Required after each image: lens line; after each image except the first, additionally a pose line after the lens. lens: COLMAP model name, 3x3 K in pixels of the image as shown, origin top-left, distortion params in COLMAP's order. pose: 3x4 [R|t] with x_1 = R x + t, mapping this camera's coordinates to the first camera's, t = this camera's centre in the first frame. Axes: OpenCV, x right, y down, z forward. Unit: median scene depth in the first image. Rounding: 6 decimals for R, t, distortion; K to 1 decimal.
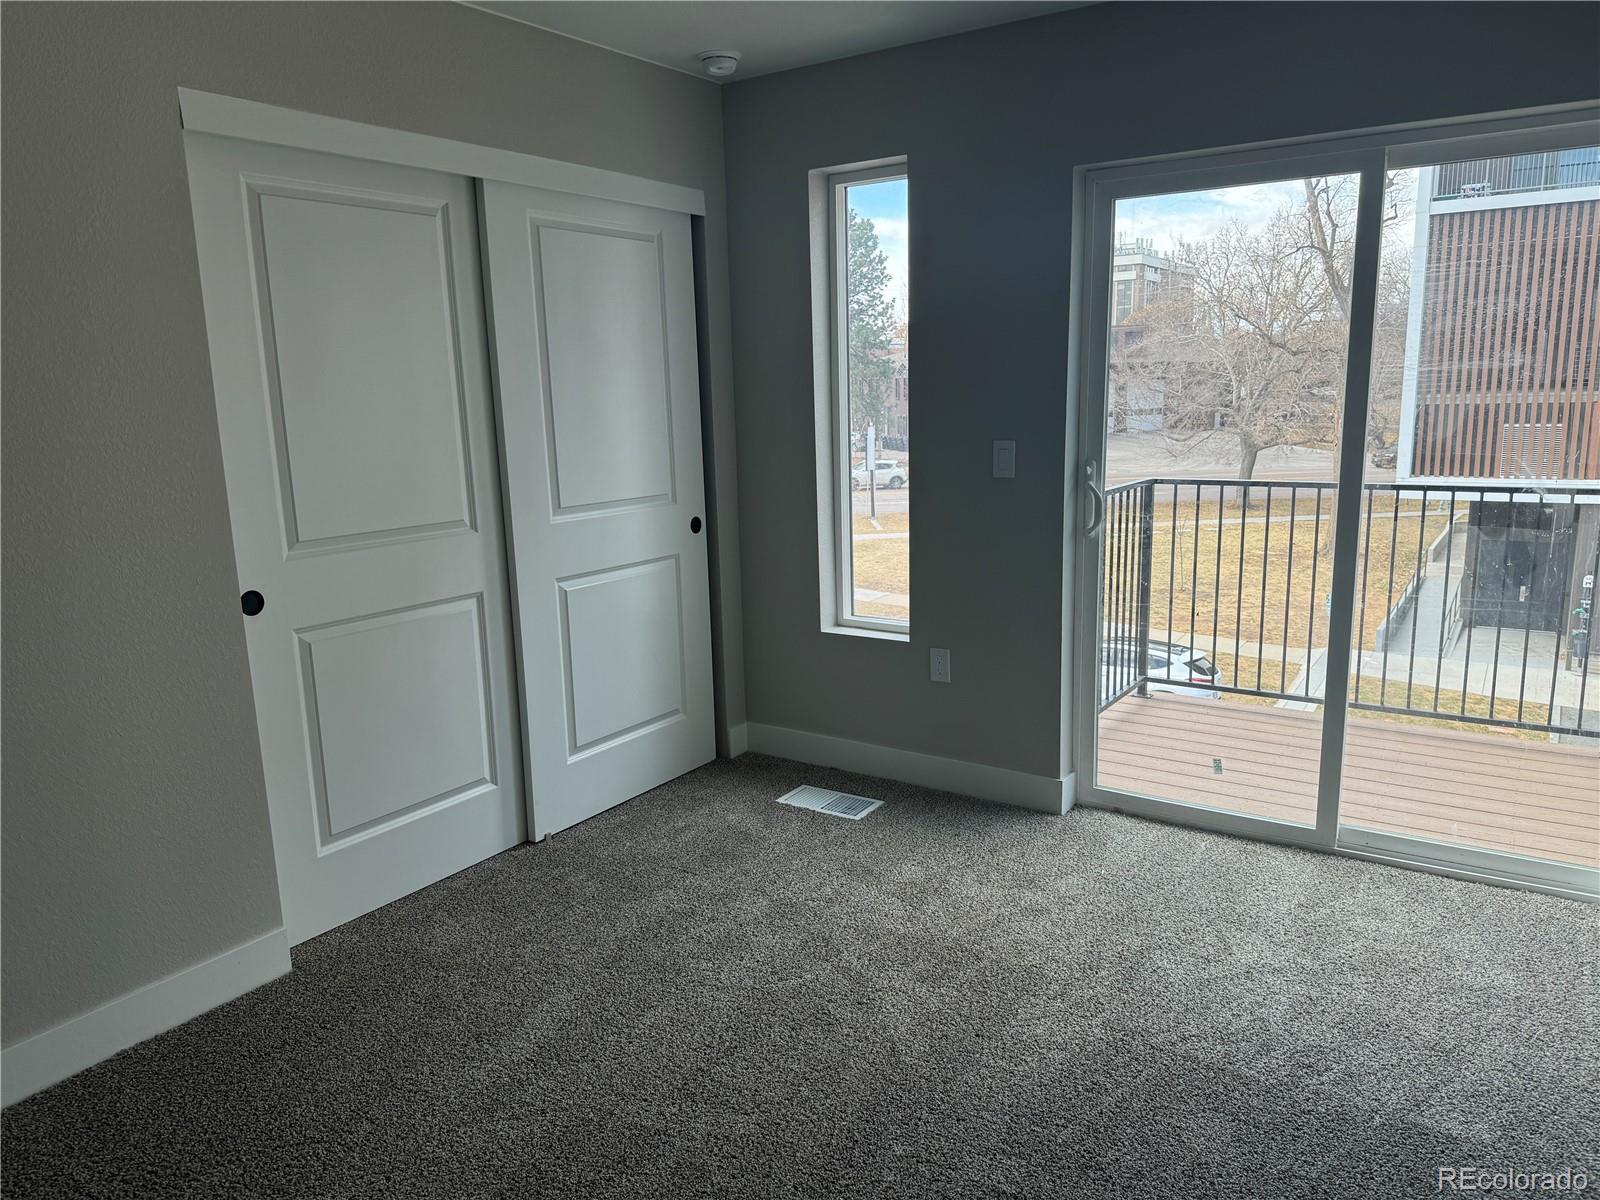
lens RADIAL K [[1161.9, 0, 800.0], [0, 1161.9, 600.0], [0, 0, 1]] dist [0.146662, -0.167207]
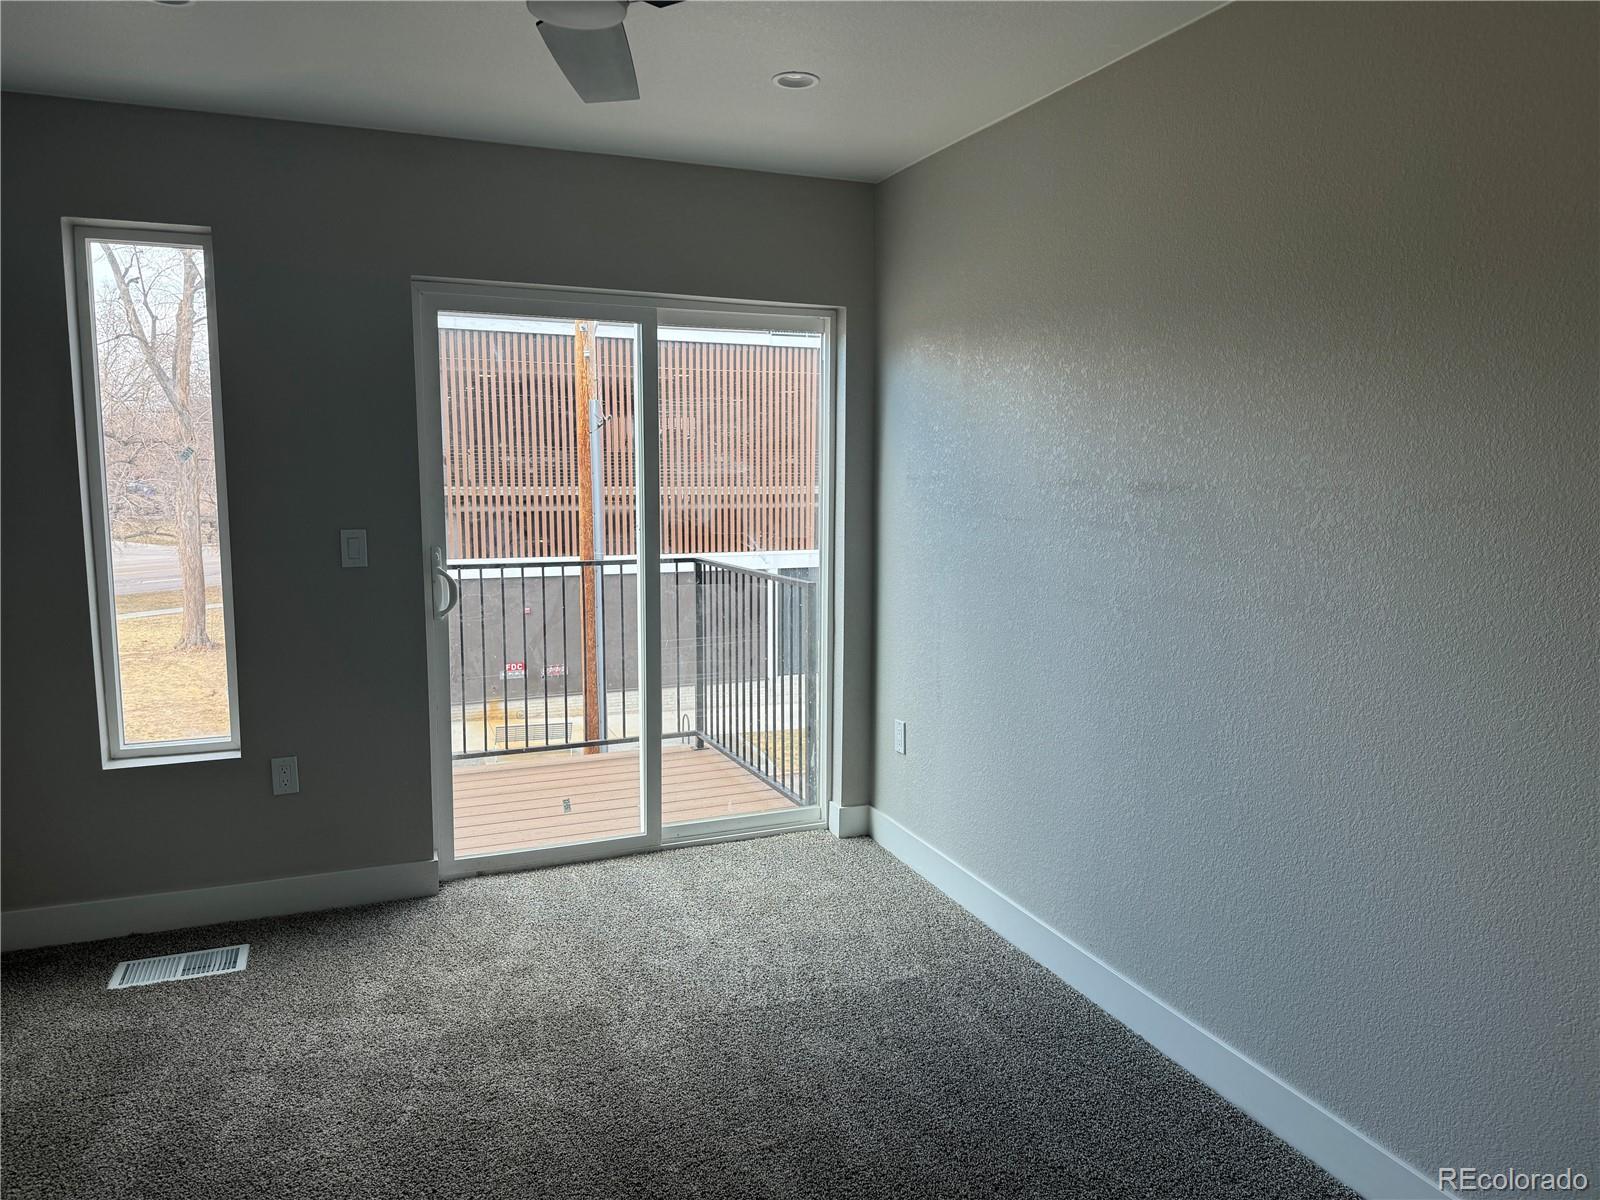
lens RADIAL K [[1161.9, 0, 800.0], [0, 1161.9, 600.0], [0, 0, 1]] dist [0.146662, -0.167207]
pose [[0.561593, -0.075857, 0.823929, -0.466161], [0.137668, 0.990475, -0.002644, -0.025788], [-0.815880, 0.114913, 0.566687, 0.144058]]
